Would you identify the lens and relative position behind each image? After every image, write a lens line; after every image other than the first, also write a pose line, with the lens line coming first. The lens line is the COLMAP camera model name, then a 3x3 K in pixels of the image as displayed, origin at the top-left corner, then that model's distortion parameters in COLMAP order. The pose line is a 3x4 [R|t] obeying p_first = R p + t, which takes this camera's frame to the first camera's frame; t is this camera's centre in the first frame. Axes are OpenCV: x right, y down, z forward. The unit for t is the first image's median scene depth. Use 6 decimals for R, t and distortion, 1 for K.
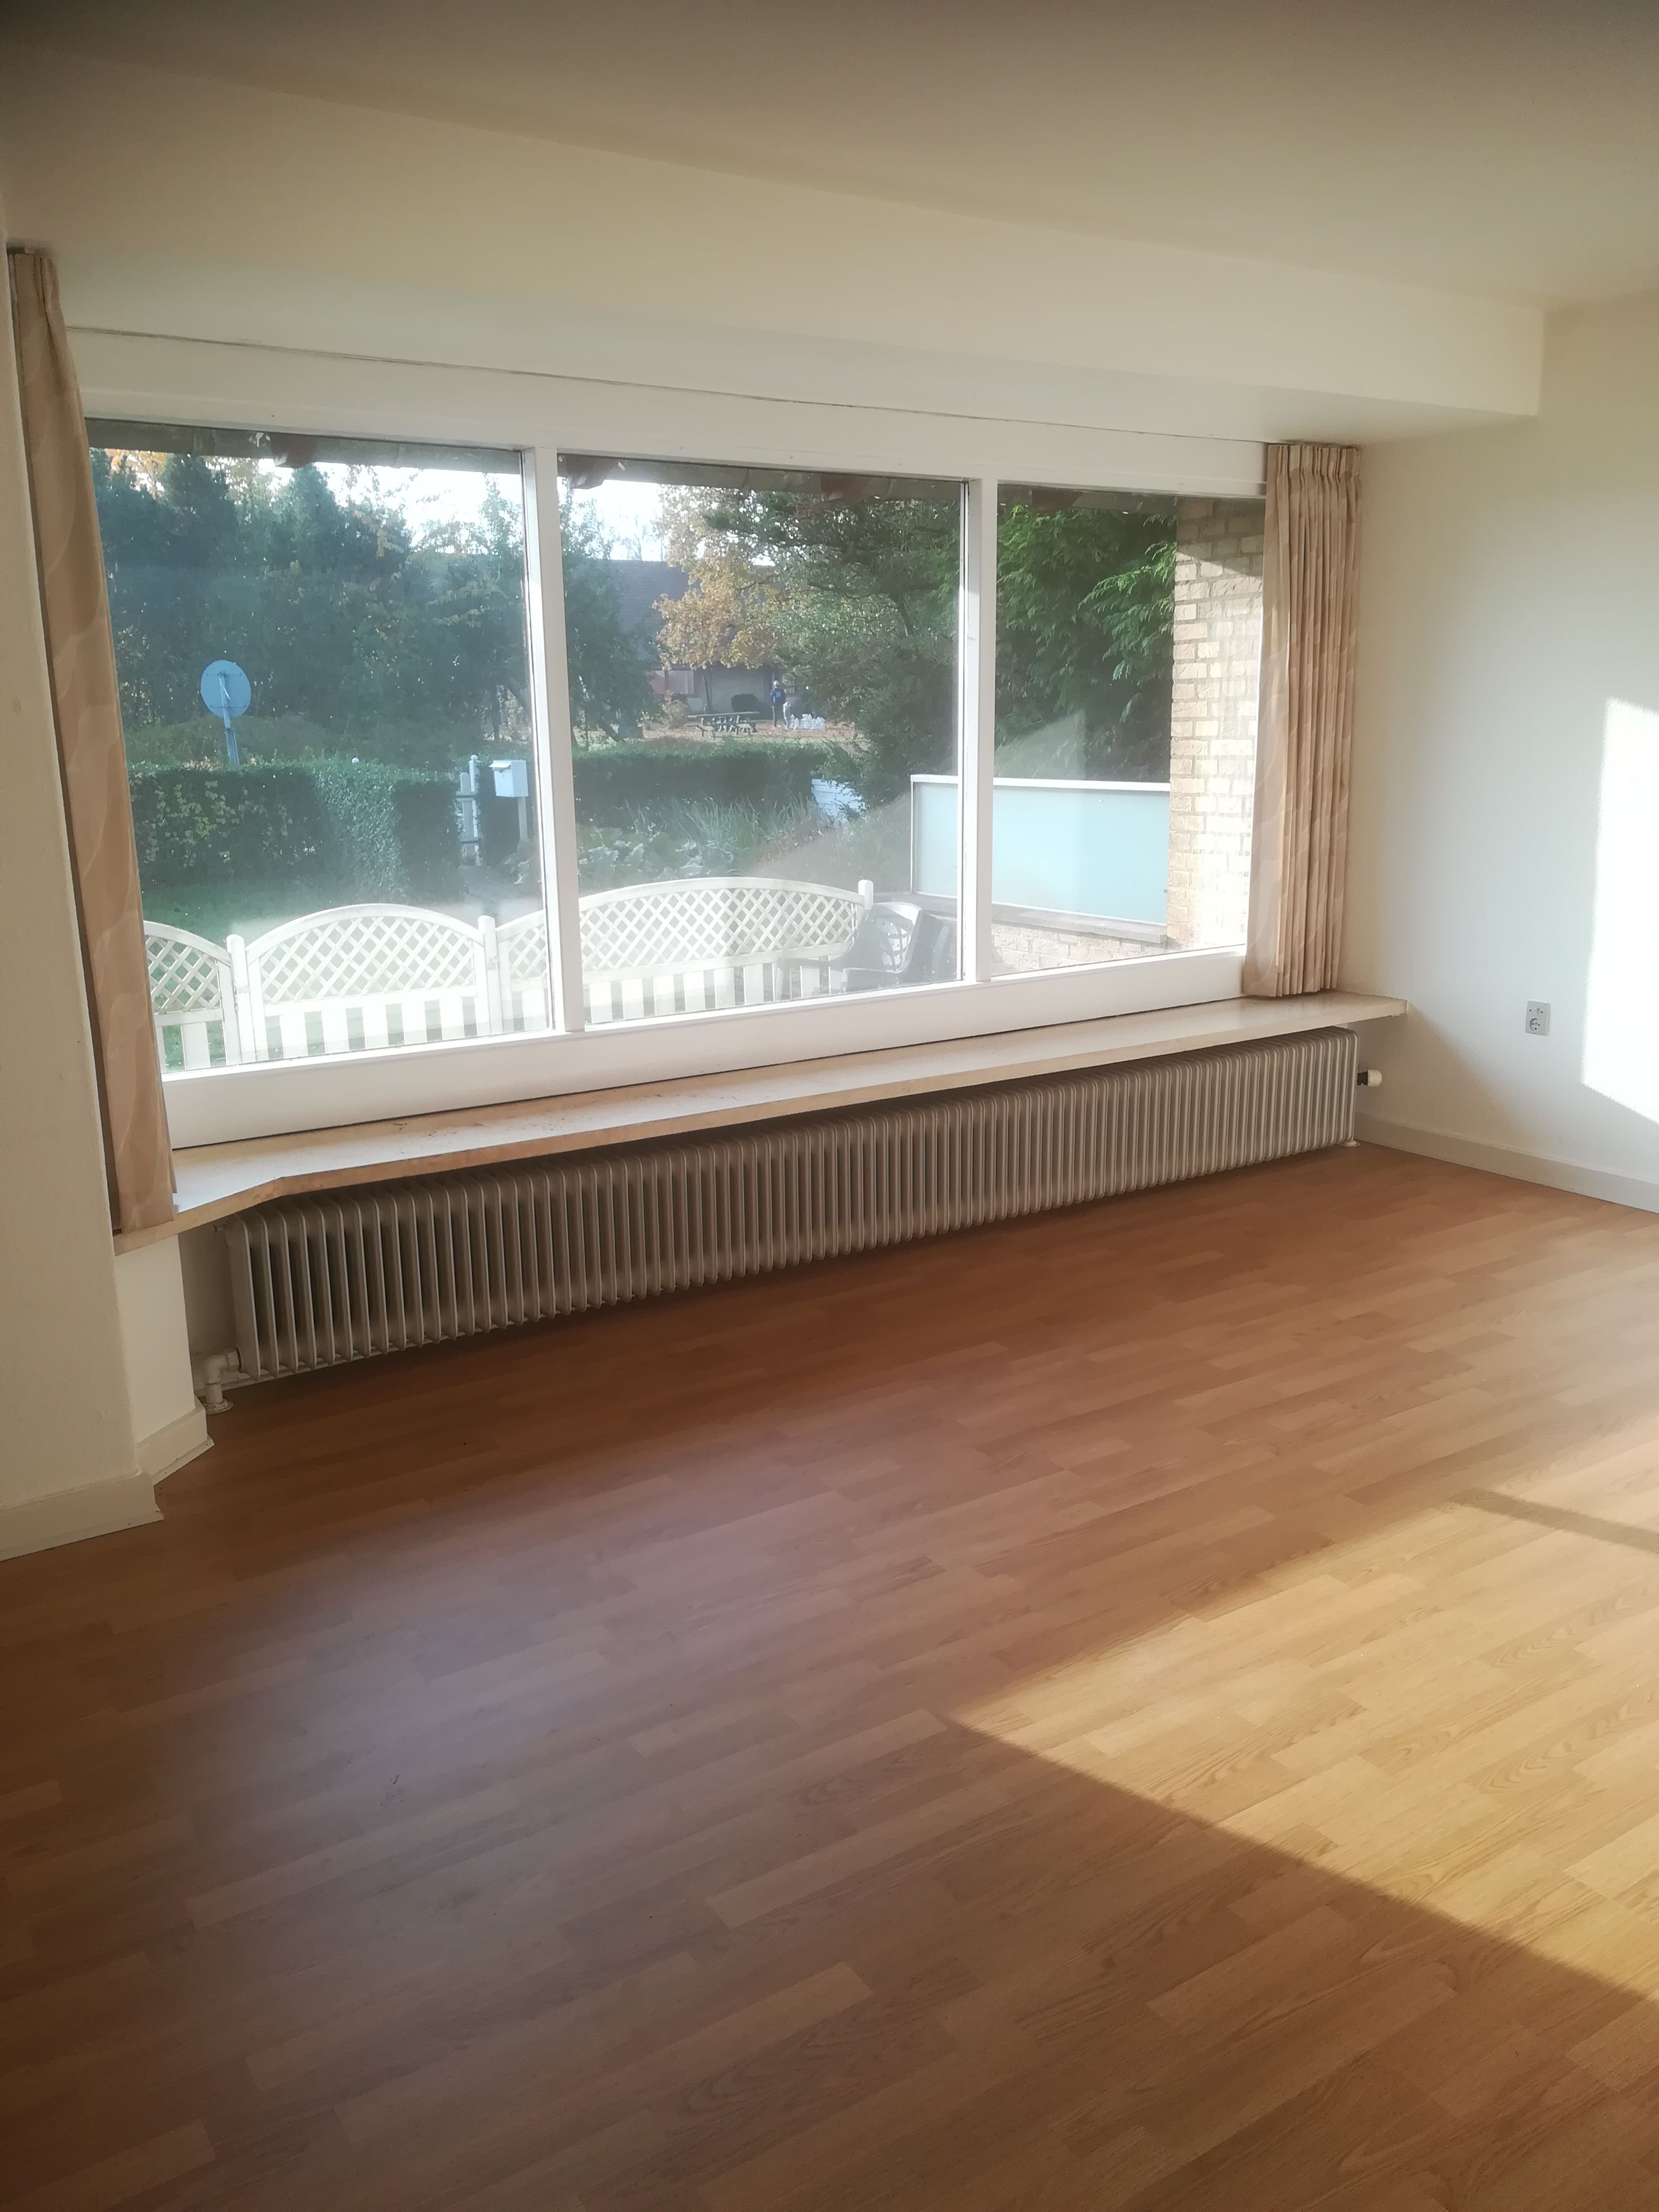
lens RADIAL K [[1705.1, 0, 829.5], [0, 1705.1, 1106.0], [0, 0, 1]] dist [0.003615, 0.003999]
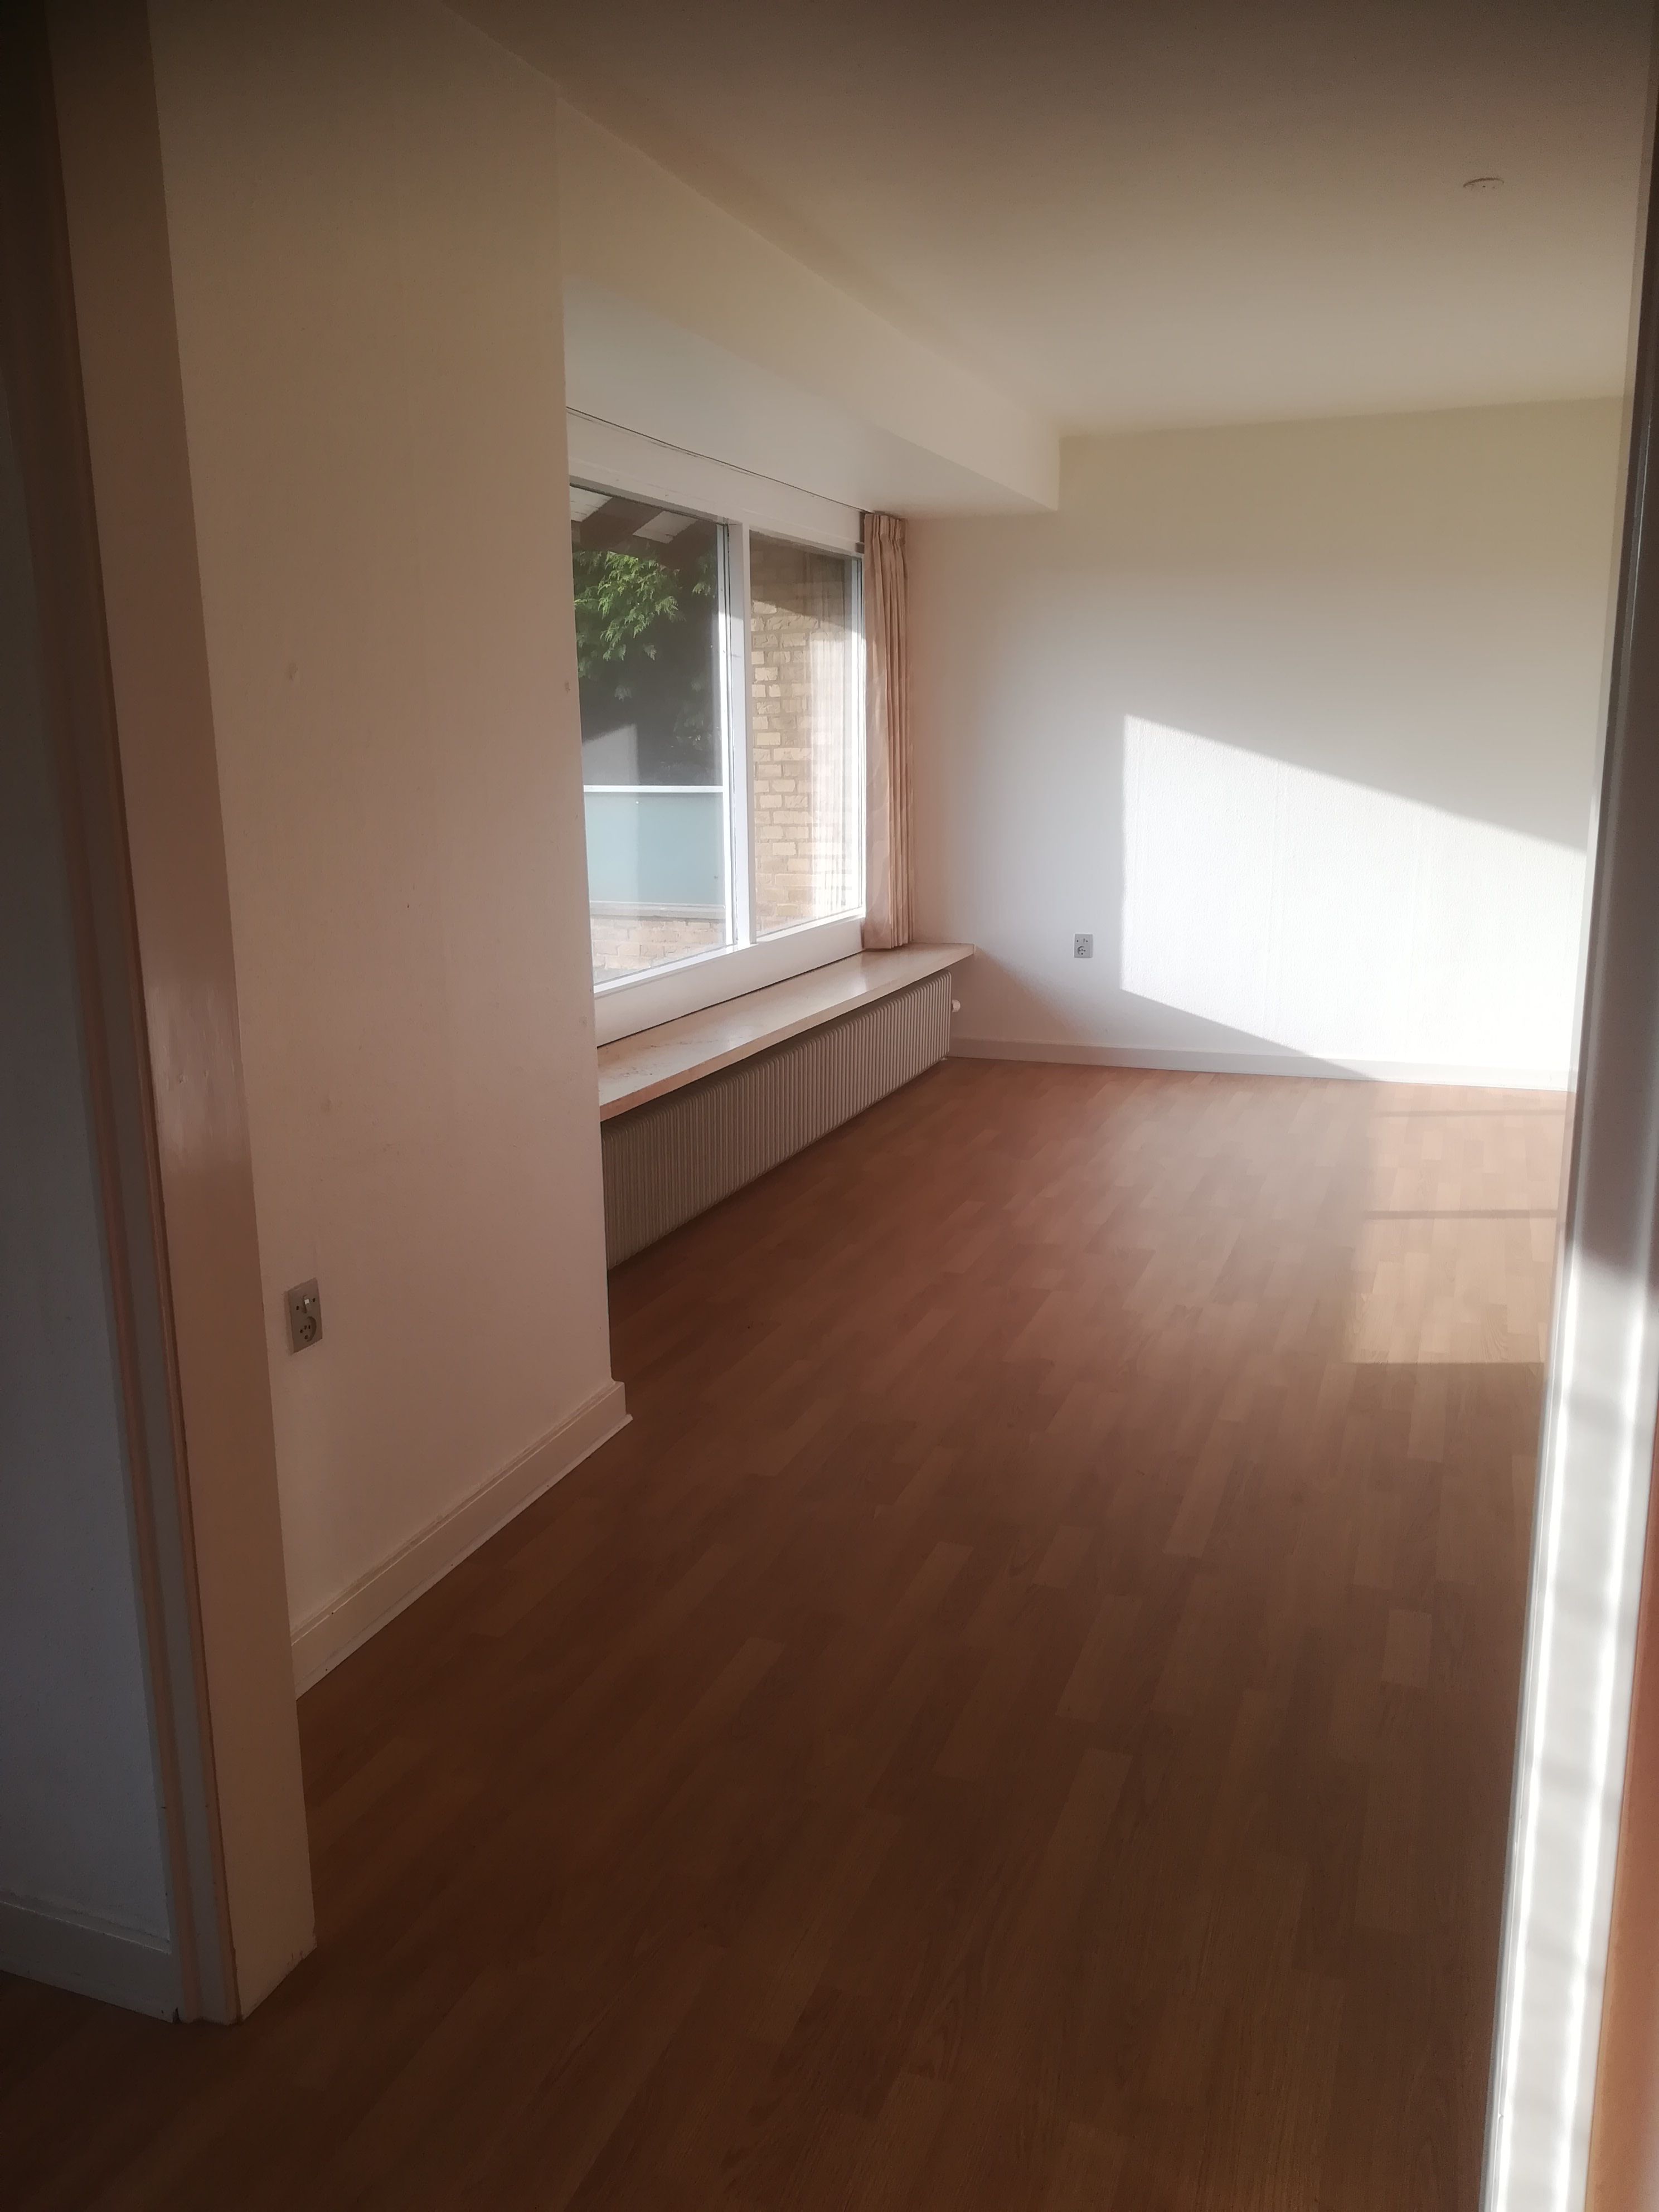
lens RADIAL K [[1687.0, 0, 829.5], [0, 1687.0, 1106.0], [0, 0, 1]] dist [0.034153, 0.000250]
pose [[0.803679, -0.119415, 0.582958, -0.540824], [0.129599, 0.991267, 0.024386, 0.016351], [-0.580779, 0.055952, 0.812136, 0.012790]]
